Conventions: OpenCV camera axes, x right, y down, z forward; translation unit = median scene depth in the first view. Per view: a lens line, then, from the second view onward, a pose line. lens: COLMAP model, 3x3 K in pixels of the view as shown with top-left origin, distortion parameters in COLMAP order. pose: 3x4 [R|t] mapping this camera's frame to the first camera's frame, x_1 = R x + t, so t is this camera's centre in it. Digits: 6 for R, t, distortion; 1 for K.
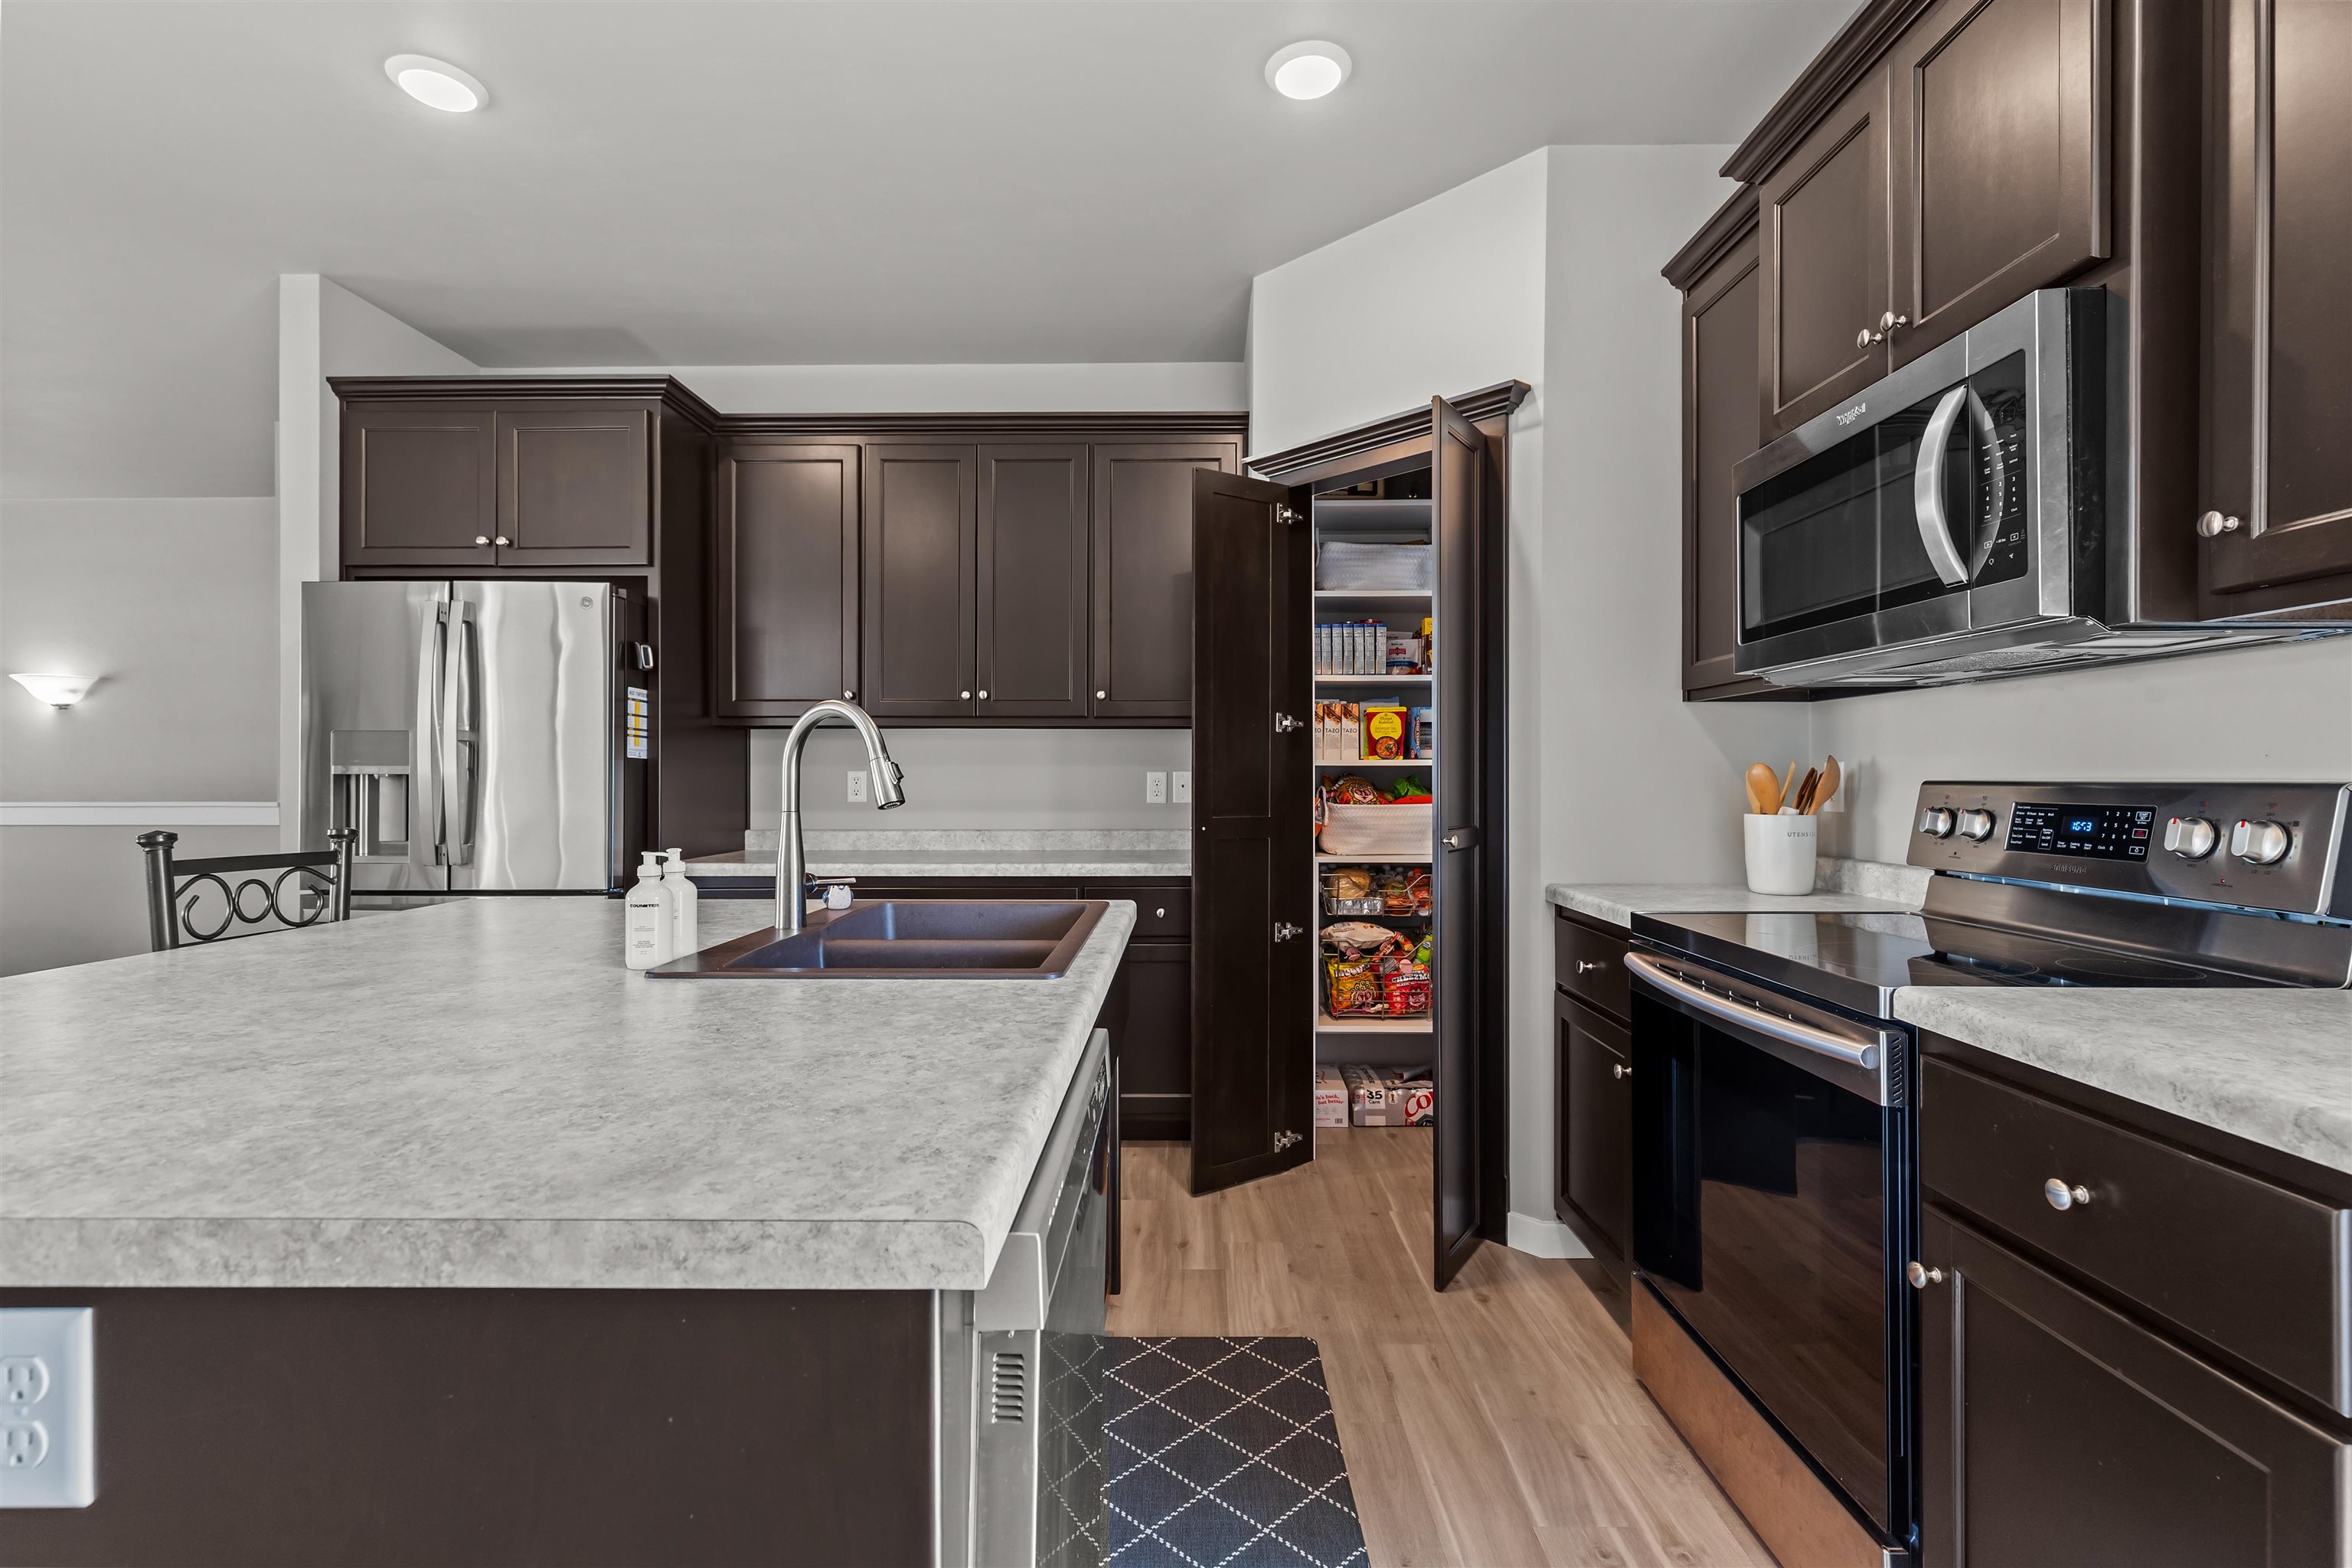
lens RADIAL K [[1059.1, 0, 1167.5], [0, 1059.1, 775.5], [0, 0, 1]] dist [0.011515, -0.002636]
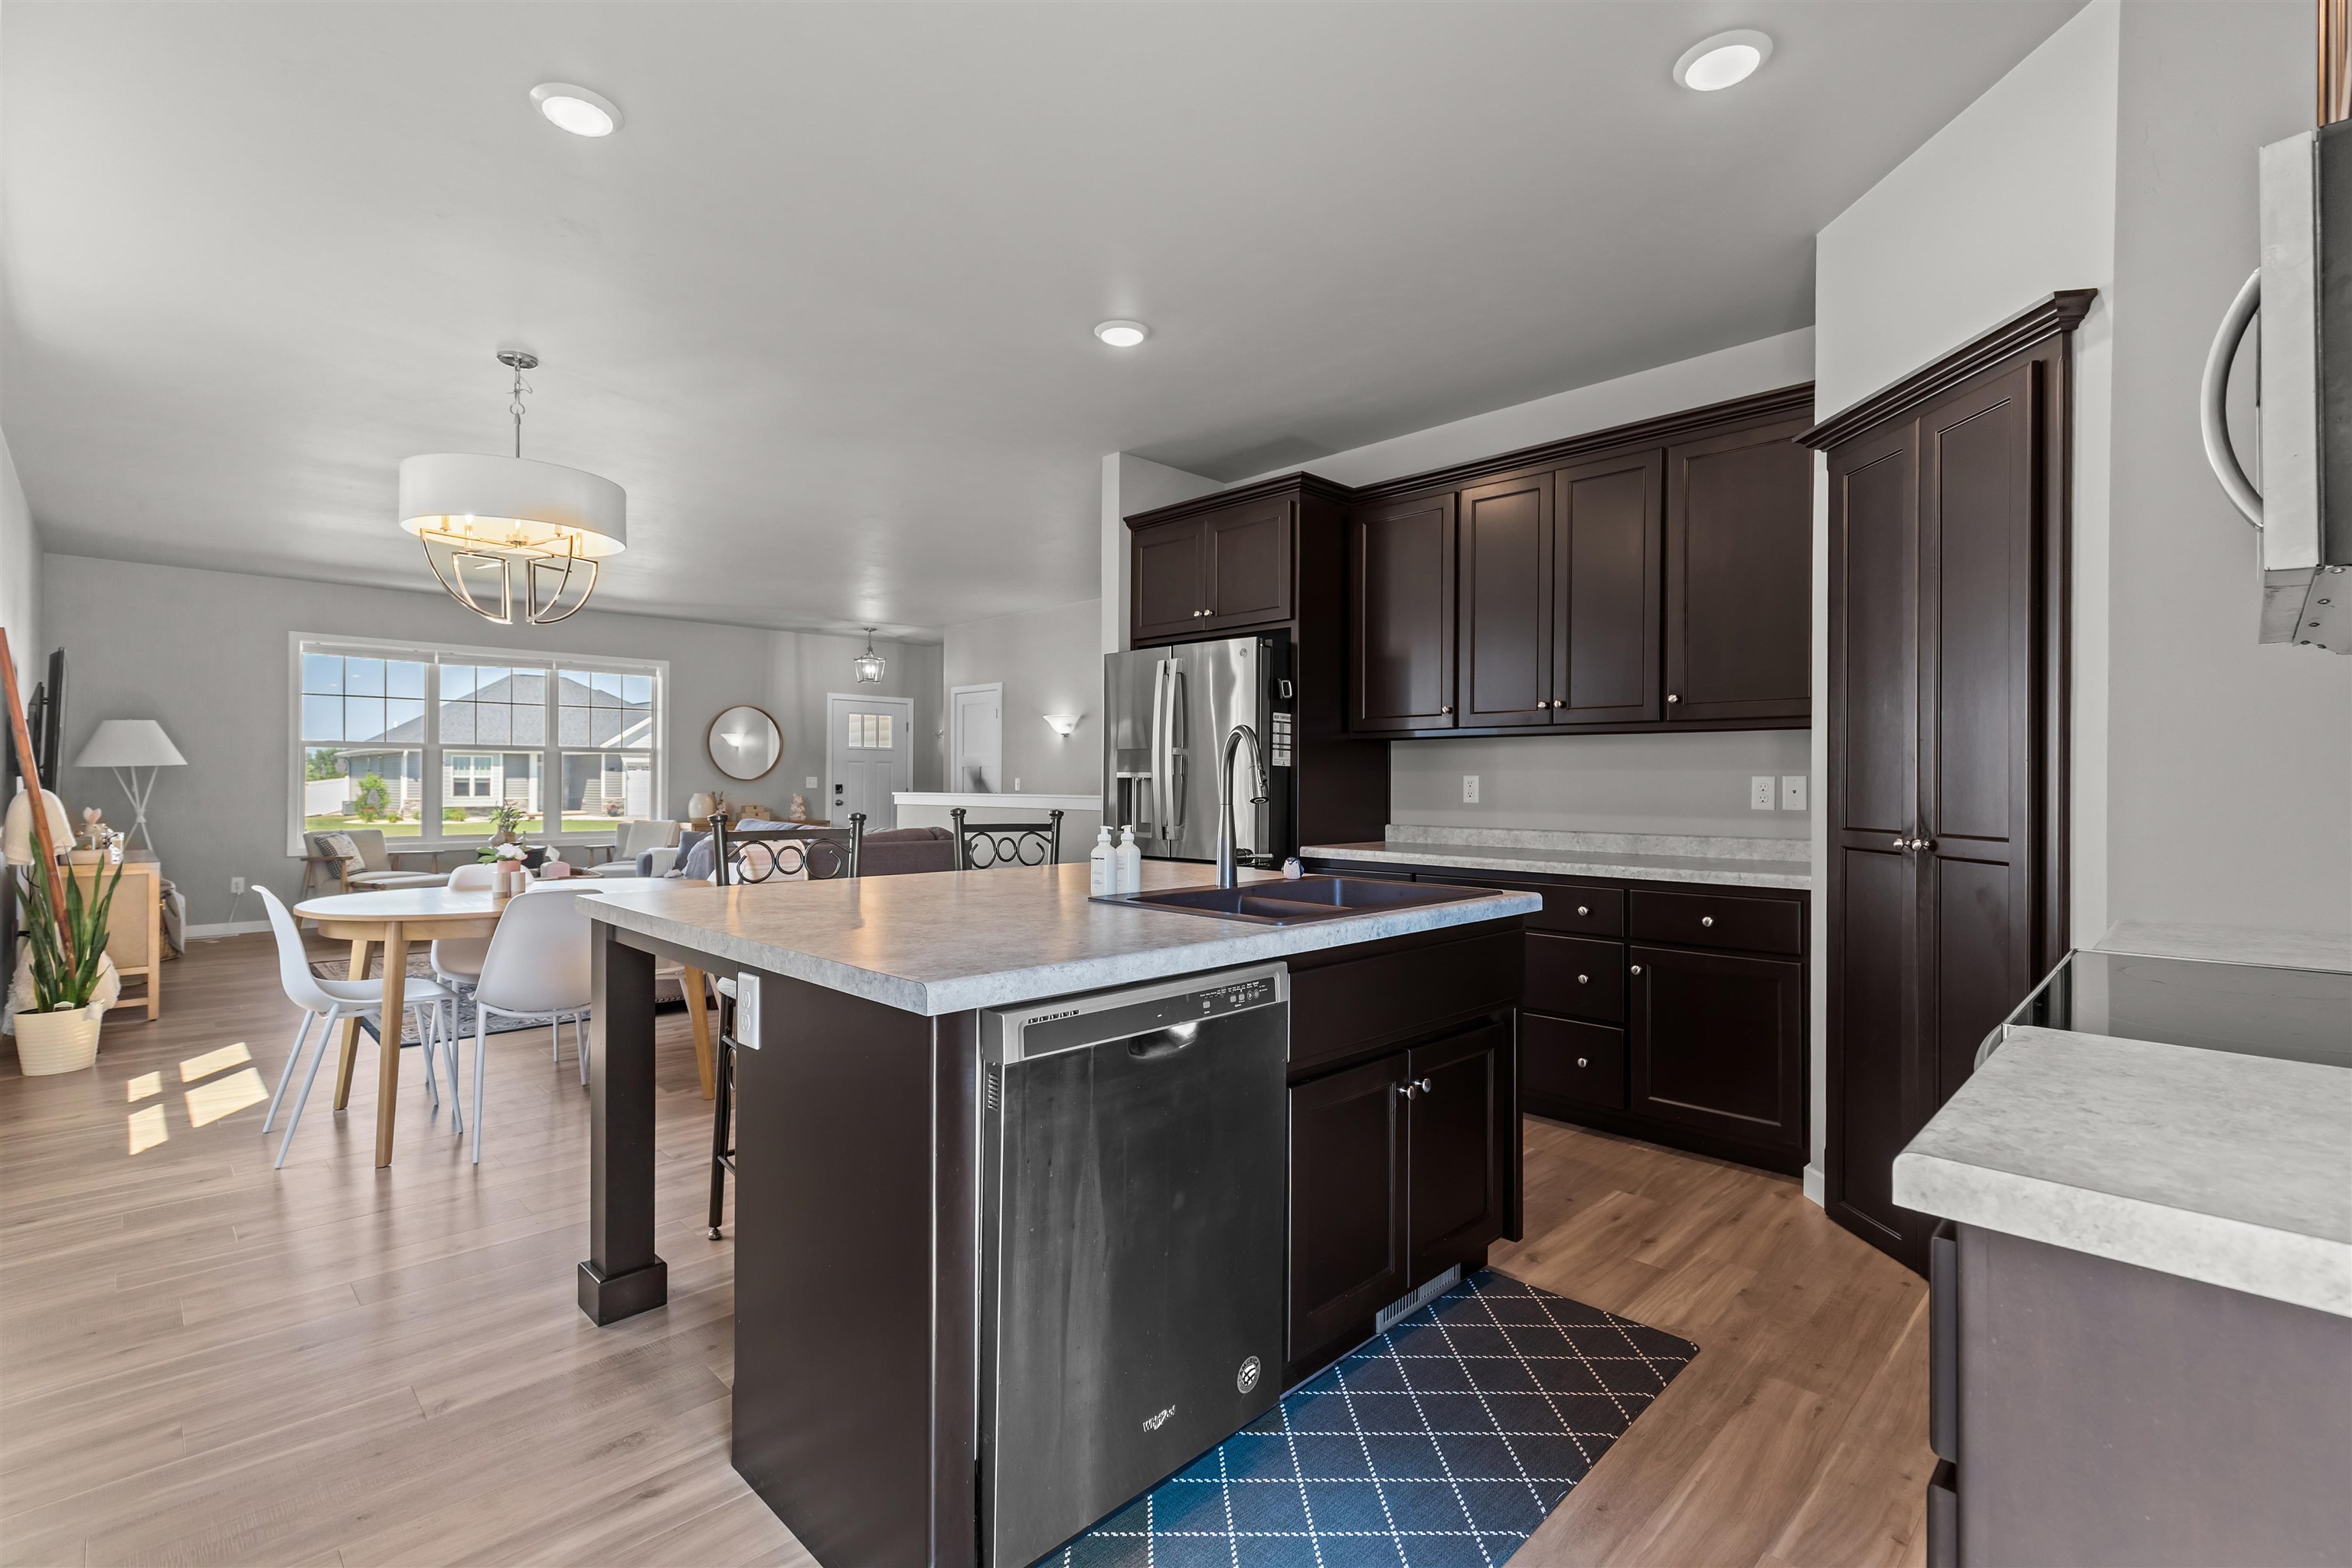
lens RADIAL K [[1059.1, 0, 1178.1], [0, 1059.1, 777.1], [0, 0, 1]] dist [0.011515, -0.002636]
pose [[0.720975, 0.000642, -0.692961, 0.330980], [-0.002173, 0.999997, -0.001335, -0.000325], [0.692958, 0.002468, 0.720974, -0.040041]]
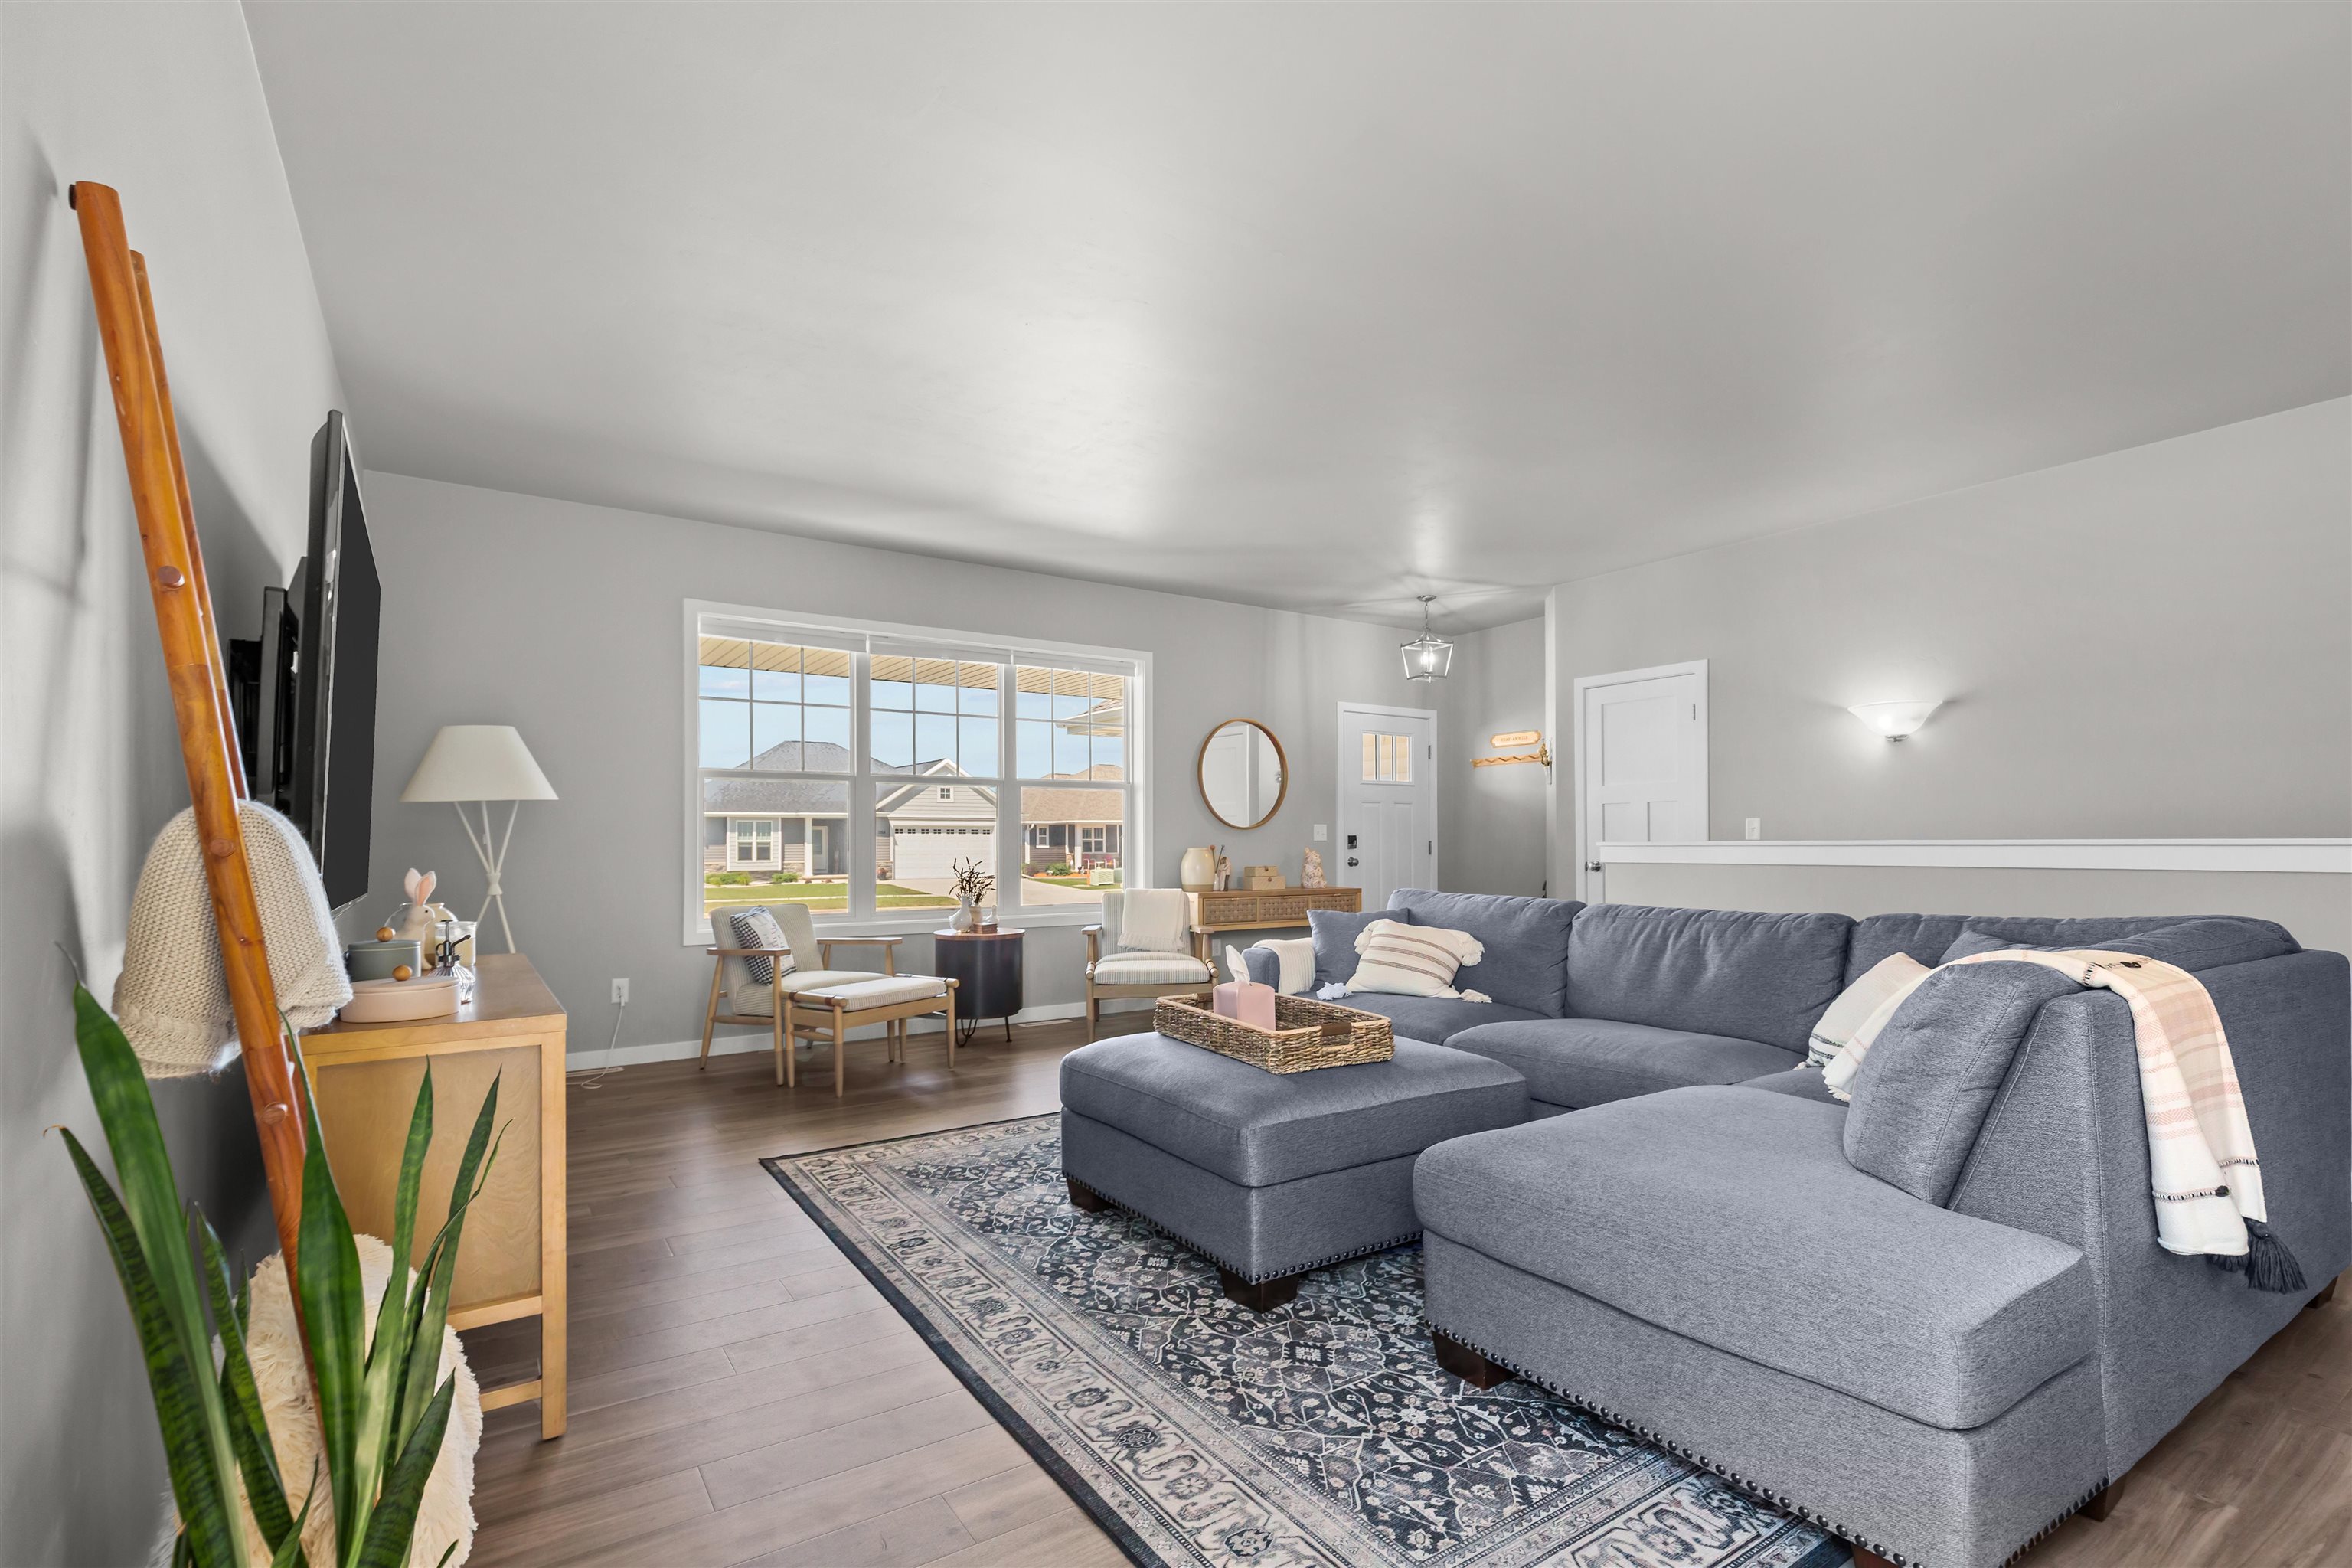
lens RADIAL K [[1059.1, 0, 1177.0], [0, 1059.1, 845.4], [0, 0, 1]] dist [0.011515, -0.002636]
pose [[0.579861, -0.000729, -0.814715, -1.201239], [0.005777, 0.999978, 0.003218, 0.034554], [0.814695, -0.006572, 0.579853, -0.009509]]
